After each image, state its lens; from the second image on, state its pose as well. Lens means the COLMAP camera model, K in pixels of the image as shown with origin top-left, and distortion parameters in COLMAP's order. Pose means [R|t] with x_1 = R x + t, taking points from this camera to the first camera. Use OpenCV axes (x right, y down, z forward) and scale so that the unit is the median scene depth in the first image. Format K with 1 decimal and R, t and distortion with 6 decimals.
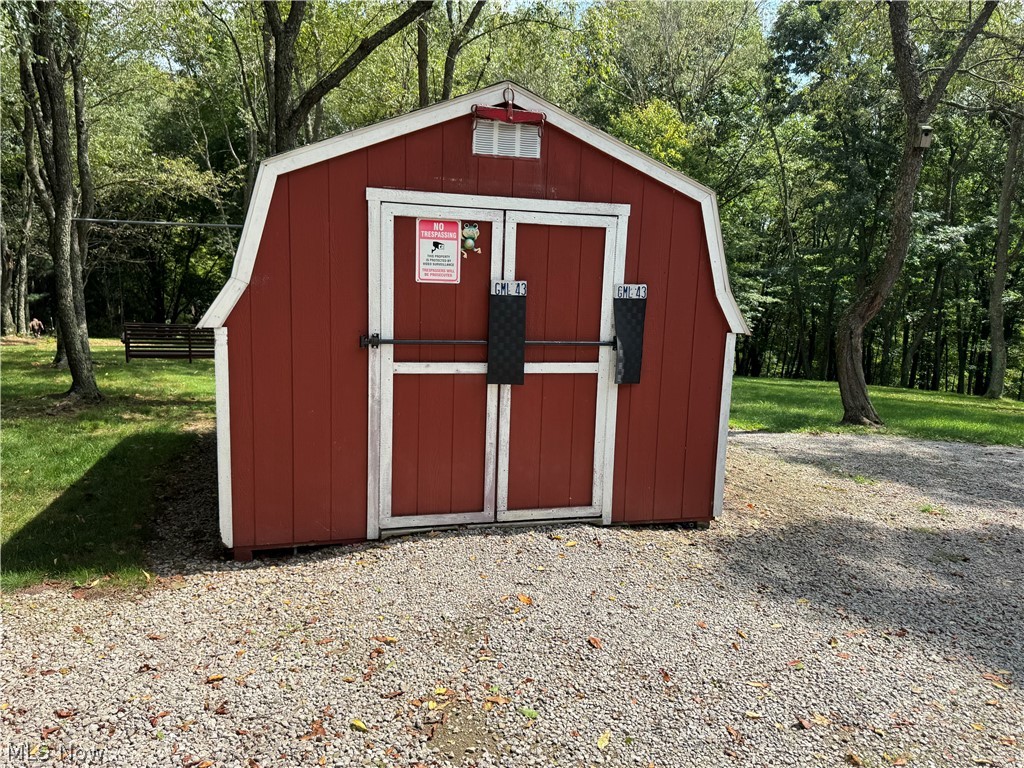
lens RADIAL K [[730.3, 0, 508.7], [0, 730.3, 390.0], [0, 0, 1]] dist [0.010771, -0.011476]
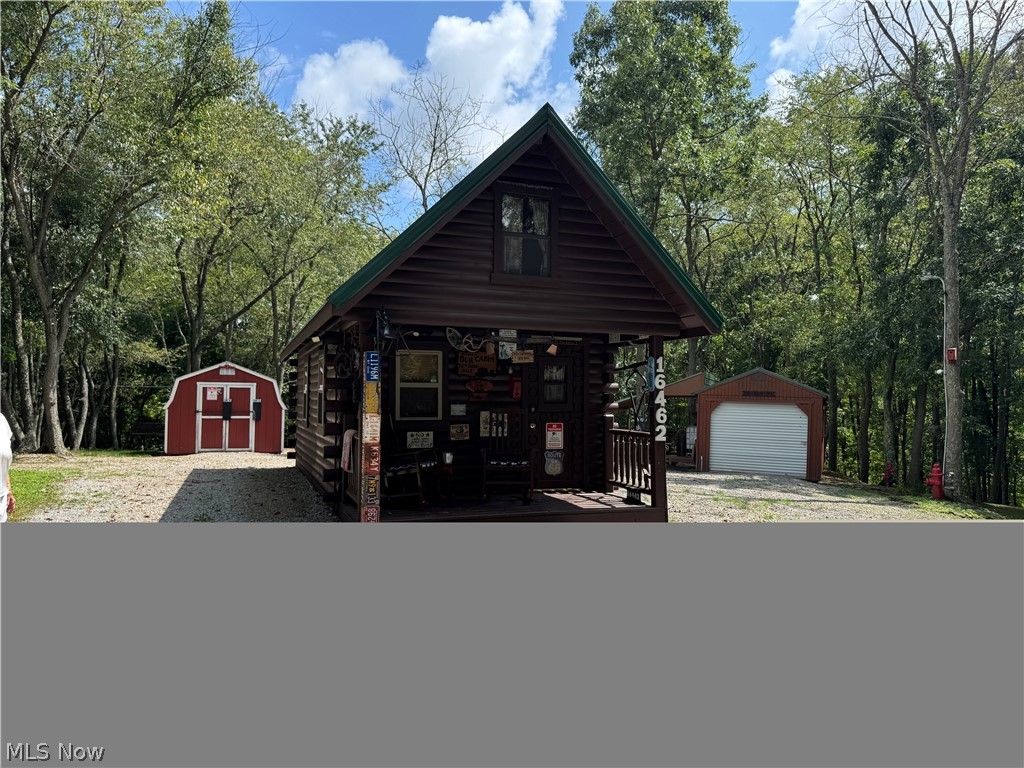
lens RADIAL K [[730.3, 0, 517.3], [0, 730.3, 376.0], [0, 0, 1]] dist [0.010771, -0.011476]
pose [[0.996870, -0.025712, 0.074762, 1.542231], [0.040646, 0.977773, -0.205690, 0.770939], [-0.067811, 0.208085, 0.975757, -3.874743]]
